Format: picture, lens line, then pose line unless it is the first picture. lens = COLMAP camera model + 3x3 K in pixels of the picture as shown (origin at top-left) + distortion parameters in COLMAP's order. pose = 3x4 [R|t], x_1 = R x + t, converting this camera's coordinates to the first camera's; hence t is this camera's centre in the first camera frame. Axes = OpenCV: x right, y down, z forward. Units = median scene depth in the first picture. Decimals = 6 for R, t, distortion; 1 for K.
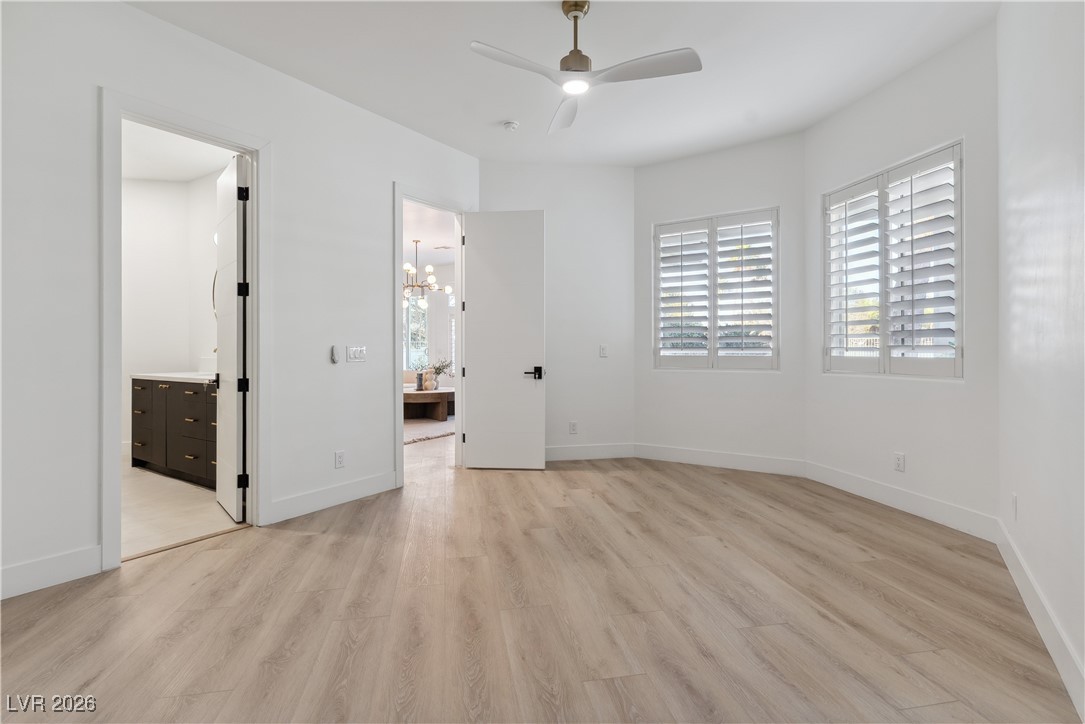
lens RADIAL K [[523.3, 0, 542.1], [0, 523.3, 355.4], [0, 0, 1]] dist [0.000276, -0.002154]
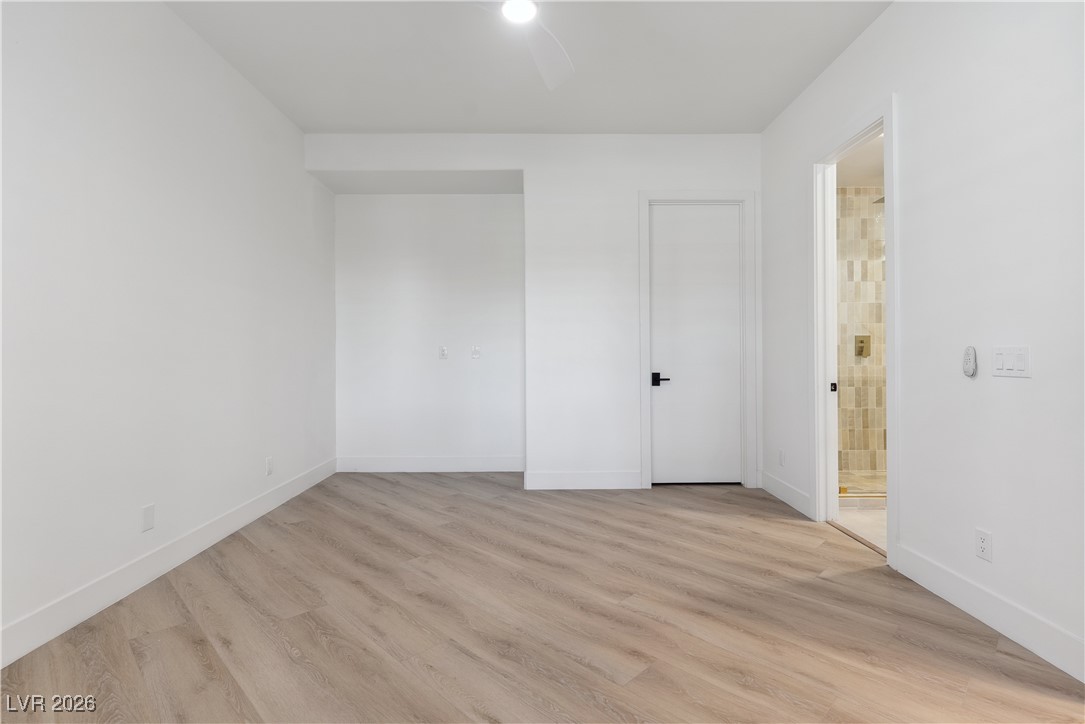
lens RADIAL K [[523.3, 0, 539.7], [0, 523.3, 355.5], [0, 0, 1]] dist [0.000276, -0.002154]
pose [[-0.824943, 0.012030, -0.565088, 0.554608], [0.000932, 0.999801, 0.019923, -0.037005], [0.565216, 0.015908, -0.824790, 1.934304]]
